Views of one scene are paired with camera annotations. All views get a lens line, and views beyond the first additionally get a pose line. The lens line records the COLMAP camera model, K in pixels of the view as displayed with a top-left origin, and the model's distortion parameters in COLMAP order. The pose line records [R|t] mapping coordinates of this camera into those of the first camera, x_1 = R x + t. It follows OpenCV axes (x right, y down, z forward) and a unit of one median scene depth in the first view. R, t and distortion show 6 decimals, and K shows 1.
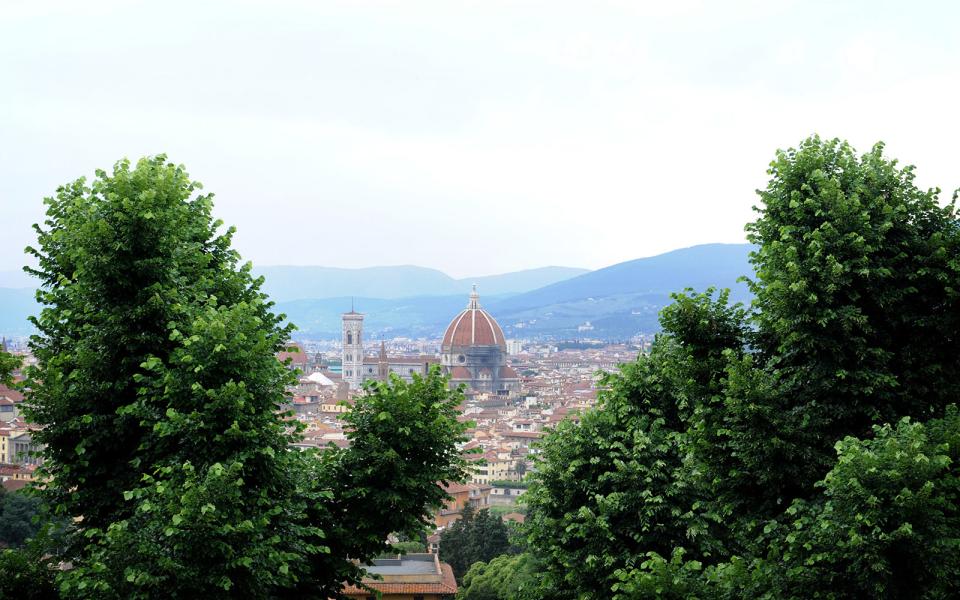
lens RADIAL K [[3026.4, 0, 414.0], [0, 3026.4, 301.0], [0, 0, 1]] dist [0.333056, -1.029645]
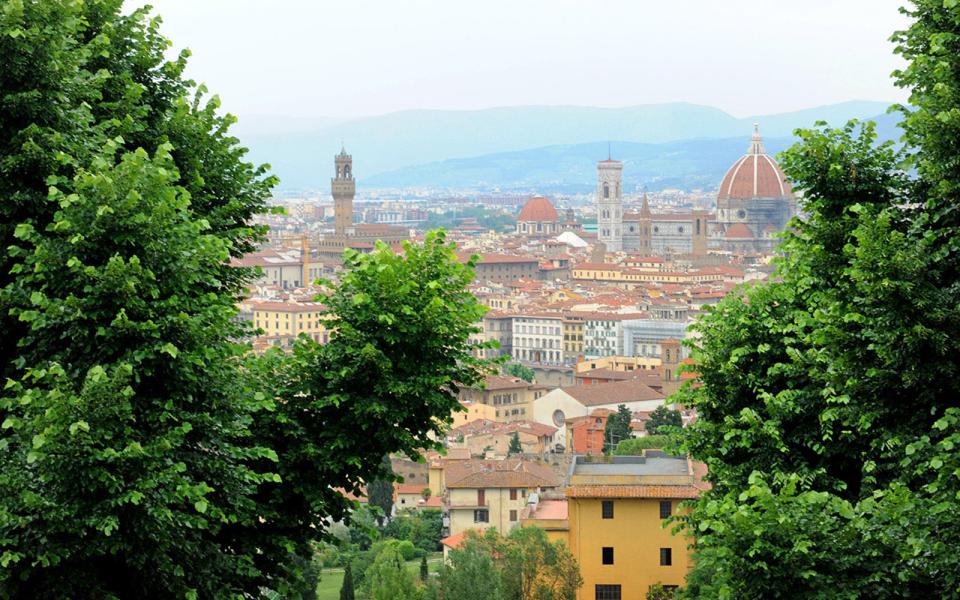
lens RADIAL K [[3026.4, 0, 414.0], [0, 3026.4, 301.0], [0, 0, 1]] dist [0.333056, -1.029645]
pose [[0.980699, -0.002611, -0.195505, 0.139011], [0.012322, 0.998749, 0.048469, 0.002136], [0.195133, -0.049943, 0.979504, 0.252377]]
